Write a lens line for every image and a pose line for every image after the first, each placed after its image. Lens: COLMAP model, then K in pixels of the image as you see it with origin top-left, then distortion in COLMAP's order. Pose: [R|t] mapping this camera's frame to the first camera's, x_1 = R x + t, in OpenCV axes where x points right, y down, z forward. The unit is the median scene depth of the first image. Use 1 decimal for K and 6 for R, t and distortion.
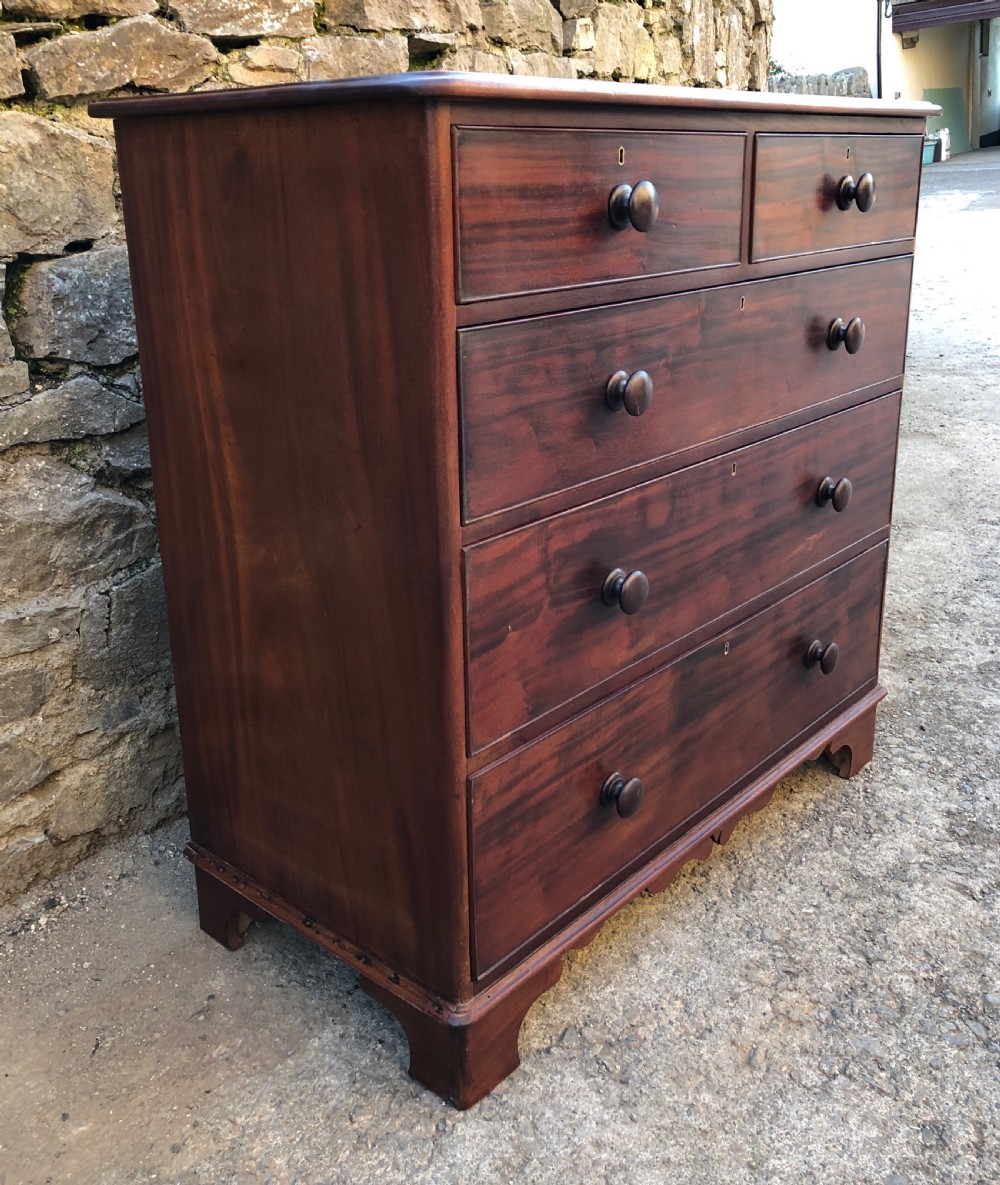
lens RADIAL K [[1142.4, 0, 510.3], [0, 1142.4, 530.4], [0, 0, 1]] dist [-0.038431, 0.111634]
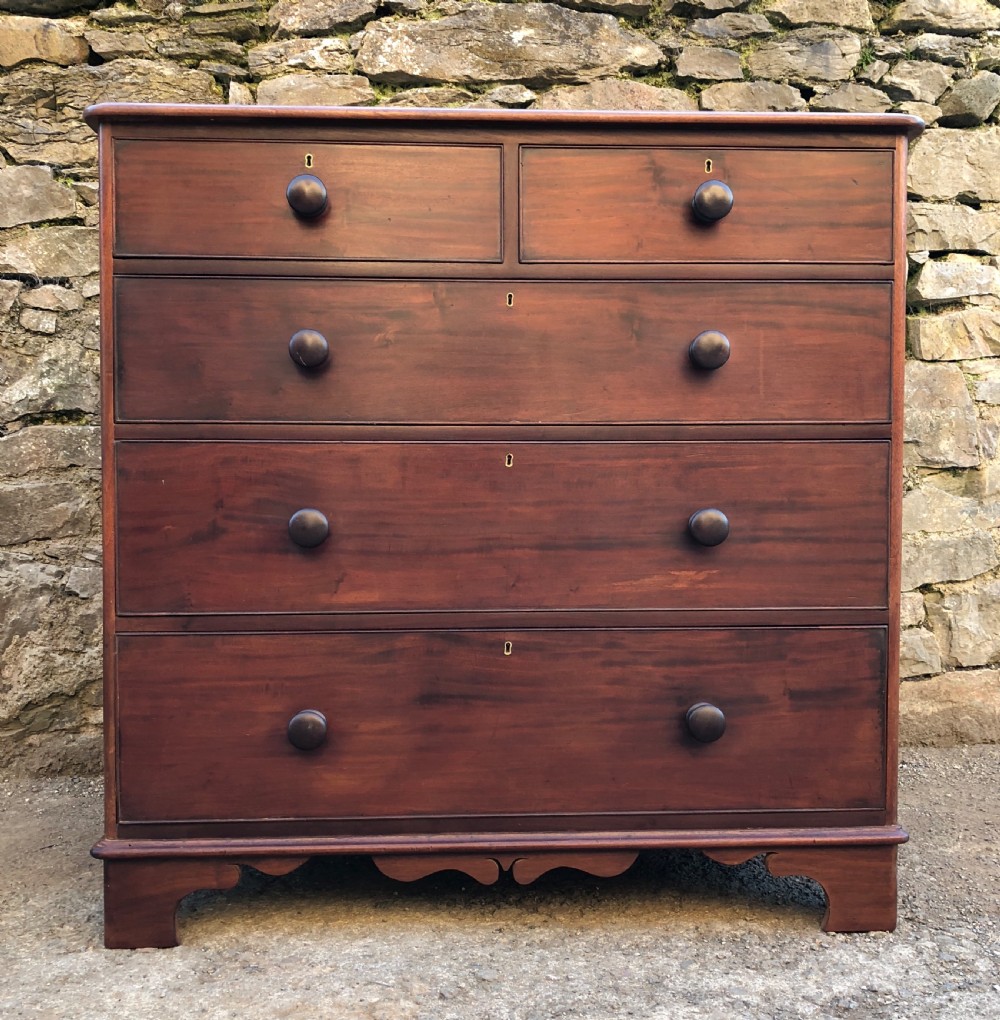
lens RADIAL K [[1140.4, 0, 521.8], [0, 1140.4, 512.8], [0, 0, 1]] dist [0.001762, 0.031664]
pose [[0.700934, 0.042316, -0.711970, 0.916672], [-0.225338, 0.960246, -0.164772, 0.154875], [0.676694, 0.275928, 0.682605, 0.316934]]
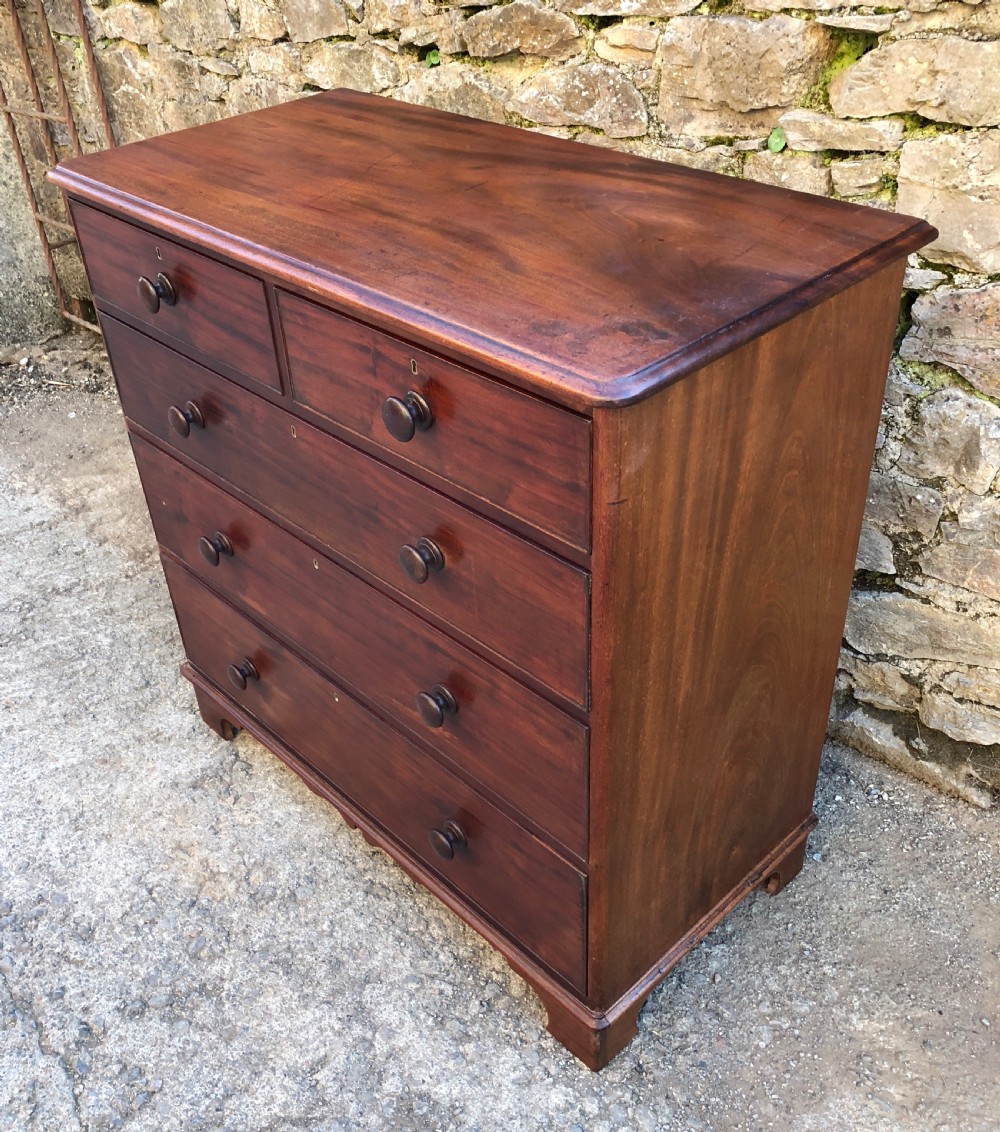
lens RADIAL K [[1136.4, 0, 486.7], [0, 1136.4, 549.0], [0, 0, 1]] dist [-0.003177, 0.043122]
pose [[-0.086453, 0.588520, -0.803847, 1.018621], [-0.251624, 0.767809, 0.589198, -0.723902], [0.963956, 0.253205, 0.081707, 1.044290]]
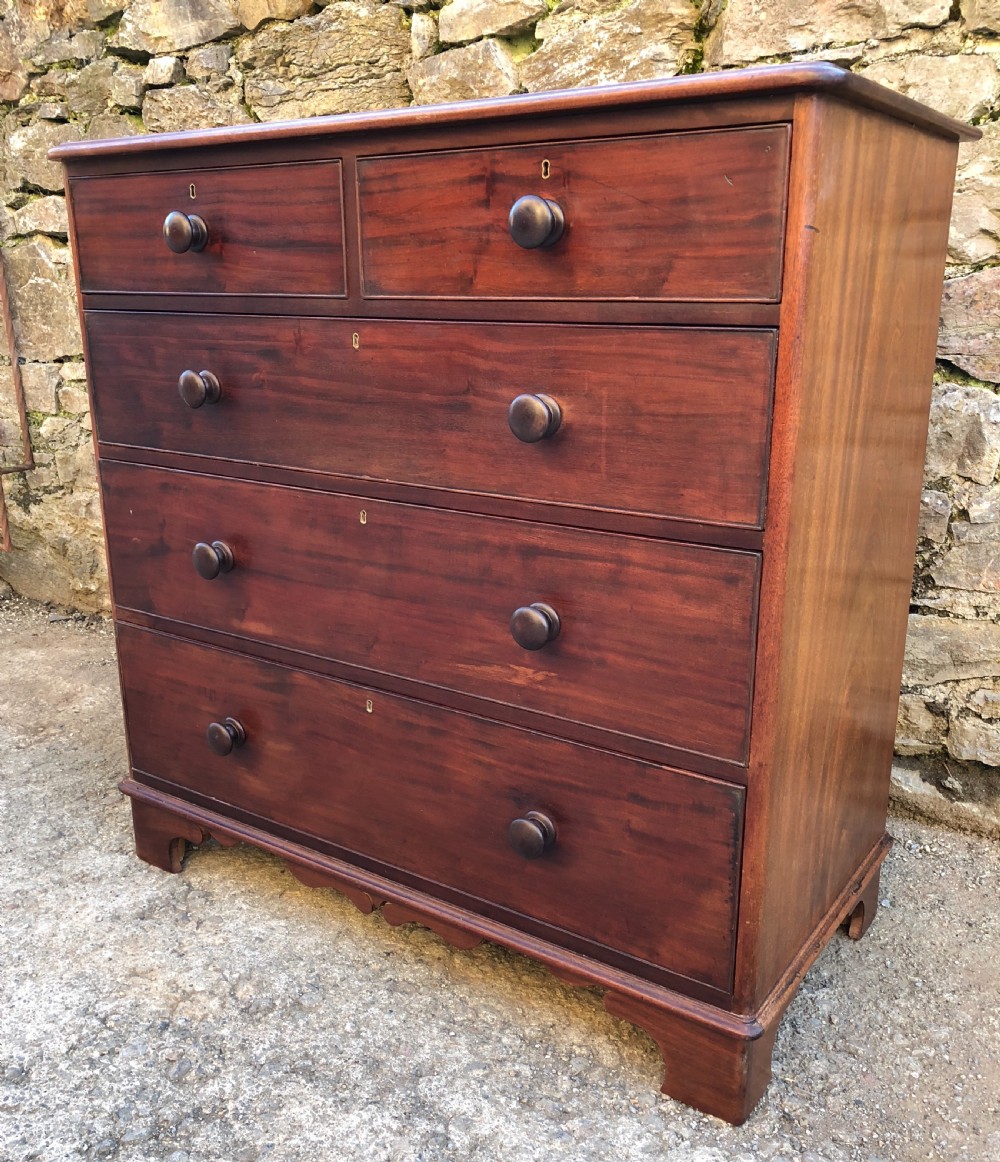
lens RADIAL K [[1096.8, 0, 506.8], [0, 1096.8, 586.0], [0, 0, 1]] dist [-0.010952, 0.065831]
pose [[0.125915, 0.292943, -0.947803, 1.074616], [-0.296668, 0.922805, 0.245804, -0.255322], [0.946643, 0.250232, 0.203102, 0.923960]]
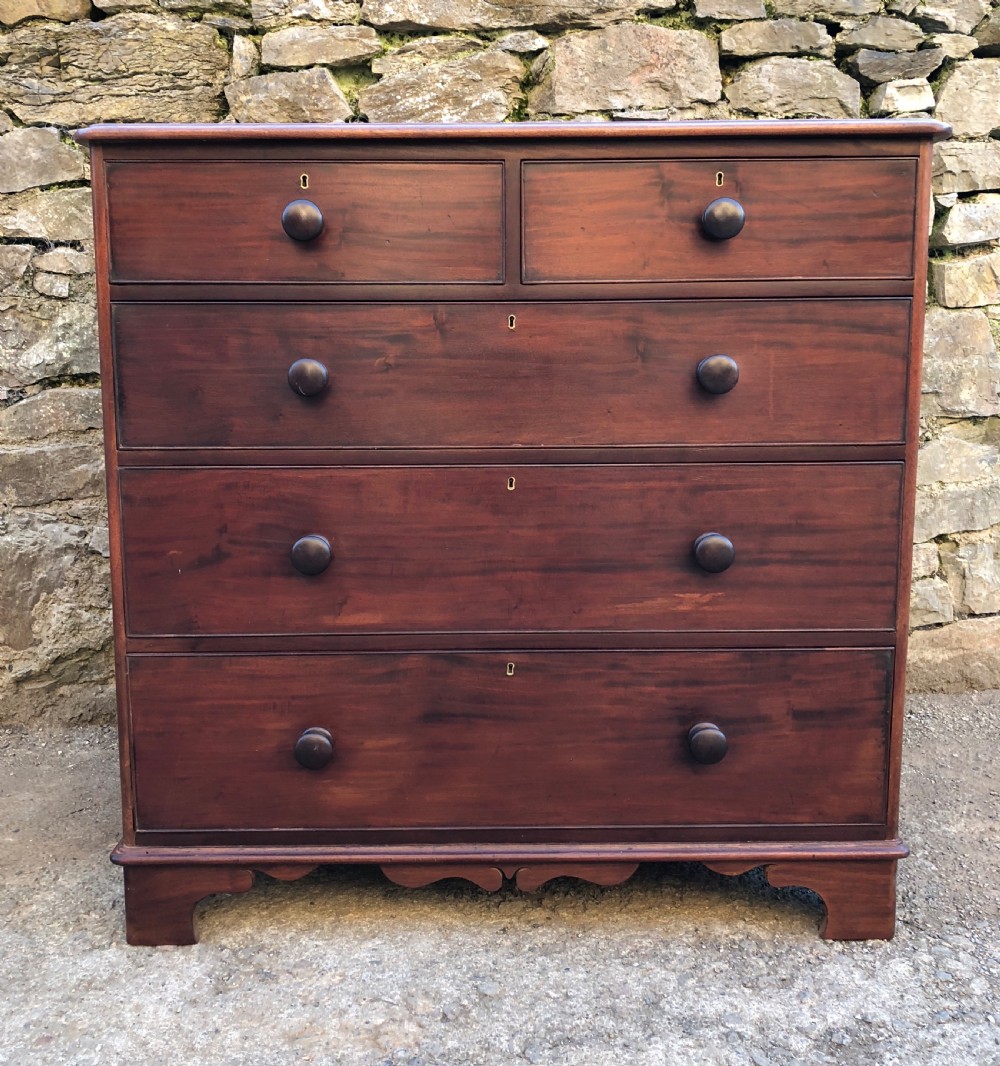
lens RADIAL K [[1110.3, 0, 497.6], [0, 1110.3, 460.7], [0, 0, 1]] dist [-0.003538, 0.044894]
pose [[0.667208, 0.115602, -0.735846, 0.893144], [-0.230685, 0.971383, -0.056562, -0.014555], [0.708250, 0.207488, 0.674783, 0.316558]]
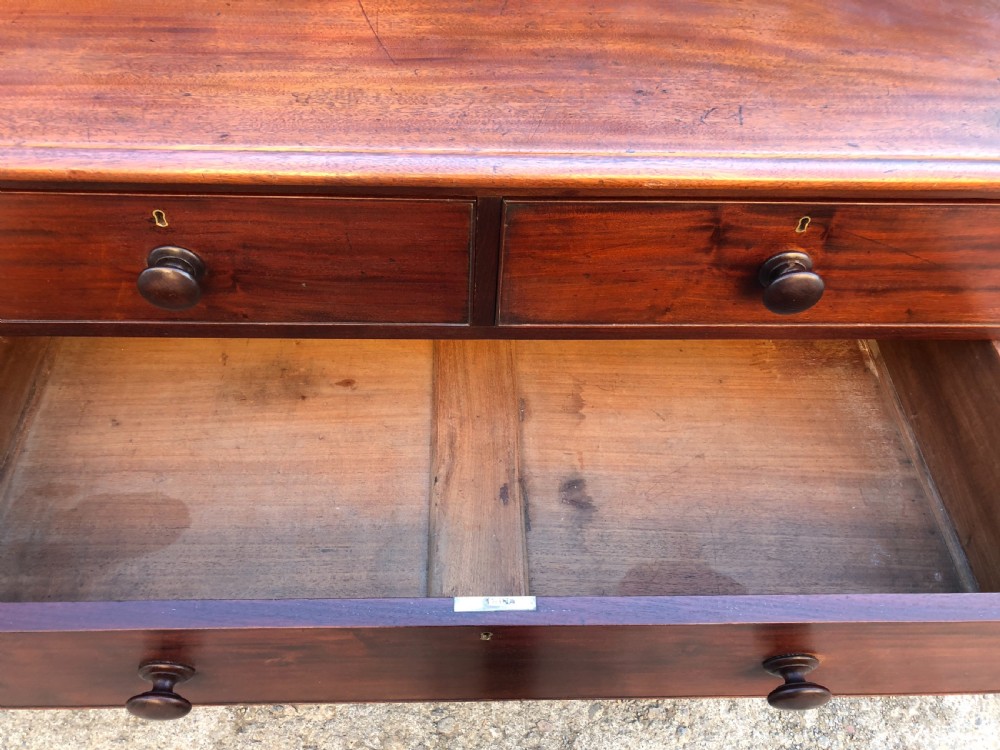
lens RADIAL K [[827.1, 0, 493.1], [0, 827.1, 367.2], [0, 0, 1]] dist [-0.035660, 0.091003]
pose [[0.680657, 0.597531, -0.423865, 0.428828], [-0.270923, 0.742863, 0.612173, -0.512867], [0.680666, -0.301845, 0.667520, 0.584257]]
